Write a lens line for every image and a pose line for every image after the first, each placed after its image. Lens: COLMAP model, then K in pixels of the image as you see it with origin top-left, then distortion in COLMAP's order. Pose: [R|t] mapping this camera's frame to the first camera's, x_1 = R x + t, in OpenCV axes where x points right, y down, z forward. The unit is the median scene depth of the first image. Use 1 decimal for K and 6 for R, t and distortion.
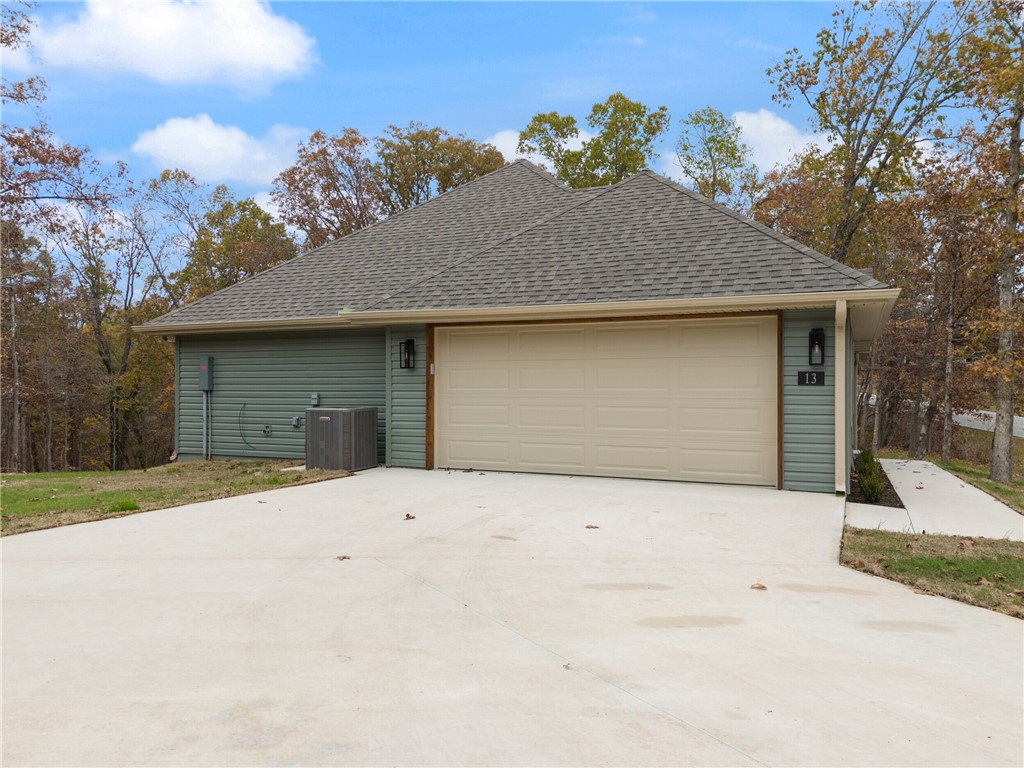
lens RADIAL K [[746.9, 0, 512.0], [0, 746.9, 384.0], [0, 0, 1]] dist [0.140236, -0.000657]
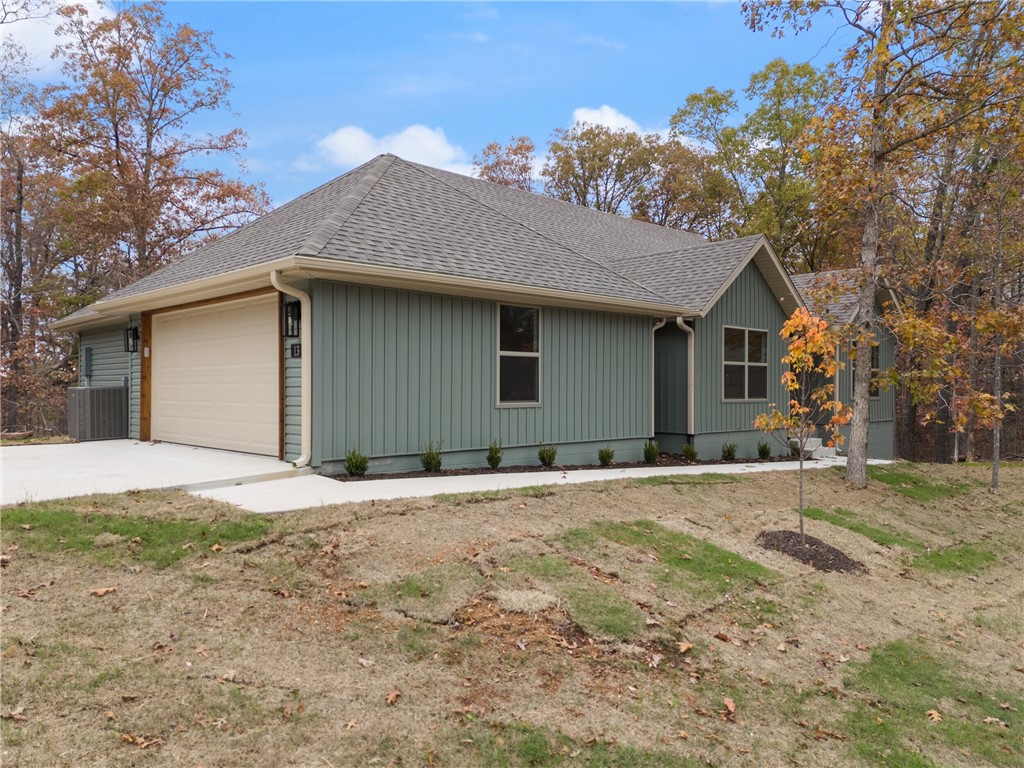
lens RADIAL K [[746.9, 0, 512.0], [0, 746.9, 384.0], [0, 0, 1]] dist [0.140236, -0.000657]
pose [[0.926947, 0.002768, -0.375181, 0.688311], [-0.002292, 0.999996, 0.001713, 0.020331], [0.375184, -0.000728, 0.926950, 0.101584]]
